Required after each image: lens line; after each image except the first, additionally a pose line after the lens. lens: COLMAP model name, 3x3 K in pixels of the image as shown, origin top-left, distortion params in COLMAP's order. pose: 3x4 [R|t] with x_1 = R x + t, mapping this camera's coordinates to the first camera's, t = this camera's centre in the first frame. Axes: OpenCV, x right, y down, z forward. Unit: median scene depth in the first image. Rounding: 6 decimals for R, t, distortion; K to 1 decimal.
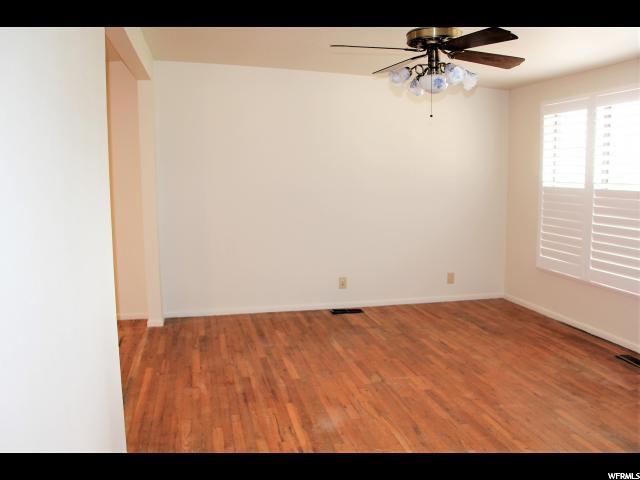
lens RADIAL K [[578.6, 0, 331.7], [0, 578.6, 240.5], [0, 0, 1]] dist [-0.190916, 0.163175]
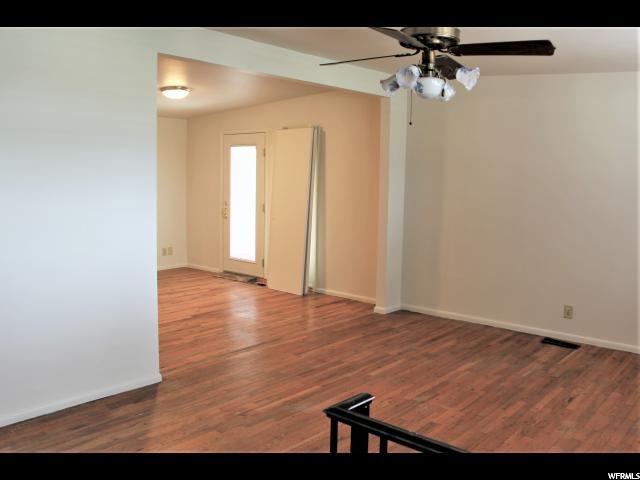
lens RADIAL K [[578.6, 0, 331.7], [0, 578.6, 240.5], [0, 0, 1]] dist [-0.190916, 0.163175]
pose [[0.602129, 0.111584, -0.790563, 0.634853], [-0.119930, 0.991591, 0.048614, -0.045031], [0.789340, 0.065540, 0.610448, 0.247468]]
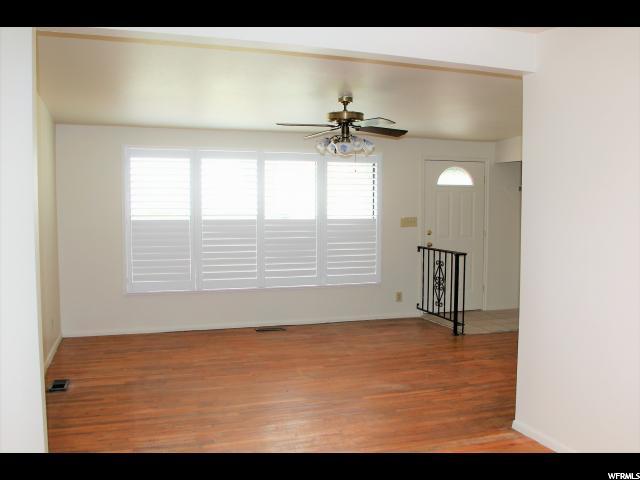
lens RADIAL K [[578.6, 0, 331.7], [0, 578.6, 240.5], [0, 0, 1]] dist [-0.190916, 0.163175]
pose [[-0.099603, -0.050701, 0.993735, -0.994852], [0.114261, 0.991512, 0.062040, -0.101284], [-0.988445, 0.119724, -0.092964, 0.904482]]
